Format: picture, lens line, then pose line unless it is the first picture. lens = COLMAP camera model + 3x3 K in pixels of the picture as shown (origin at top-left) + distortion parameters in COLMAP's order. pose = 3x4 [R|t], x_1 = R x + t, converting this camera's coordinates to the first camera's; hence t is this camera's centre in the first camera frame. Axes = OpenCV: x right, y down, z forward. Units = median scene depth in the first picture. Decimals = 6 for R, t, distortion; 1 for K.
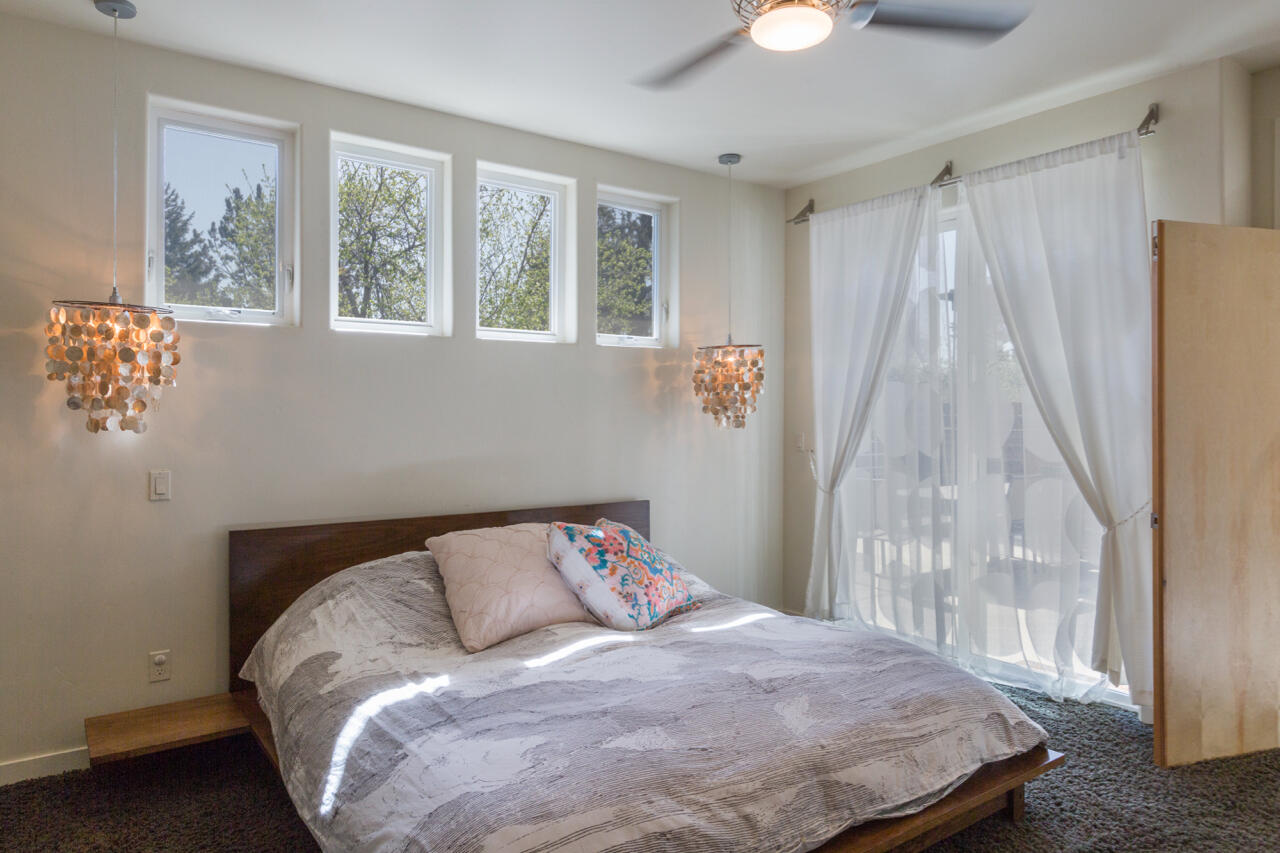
lens RADIAL K [[835.1, 0, 654.2], [0, 835.1, 420.8], [0, 0, 1]] dist [0.000021, -0.000432]
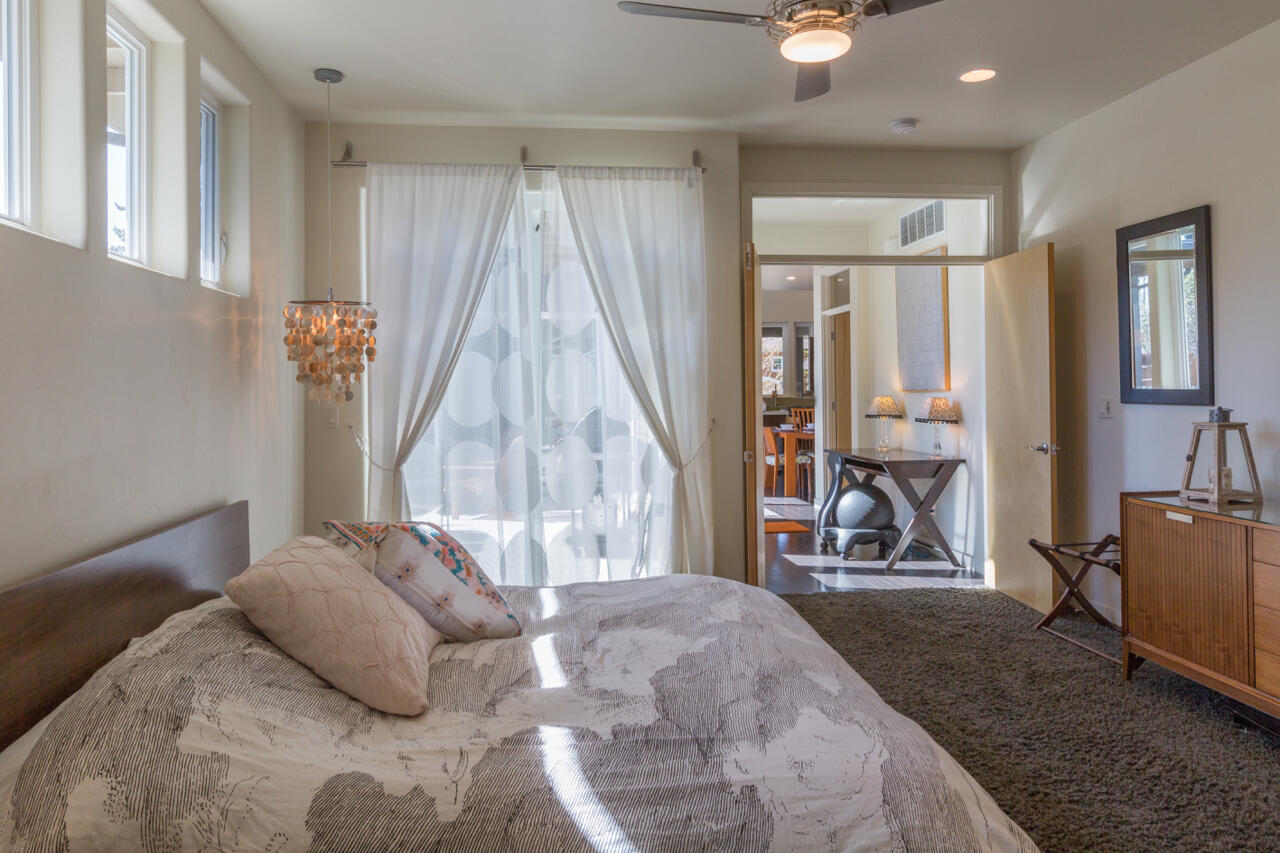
lens RADIAL K [[835.1, 0, 654.2], [0, 835.1, 420.8], [0, 0, 1]] dist [0.000021, -0.000432]
pose [[0.484670, -0.040867, 0.873742, -0.797441], [0.019509, 0.999165, 0.035912, 0.006809], [-0.874480, -0.000360, 0.485062, 0.520730]]
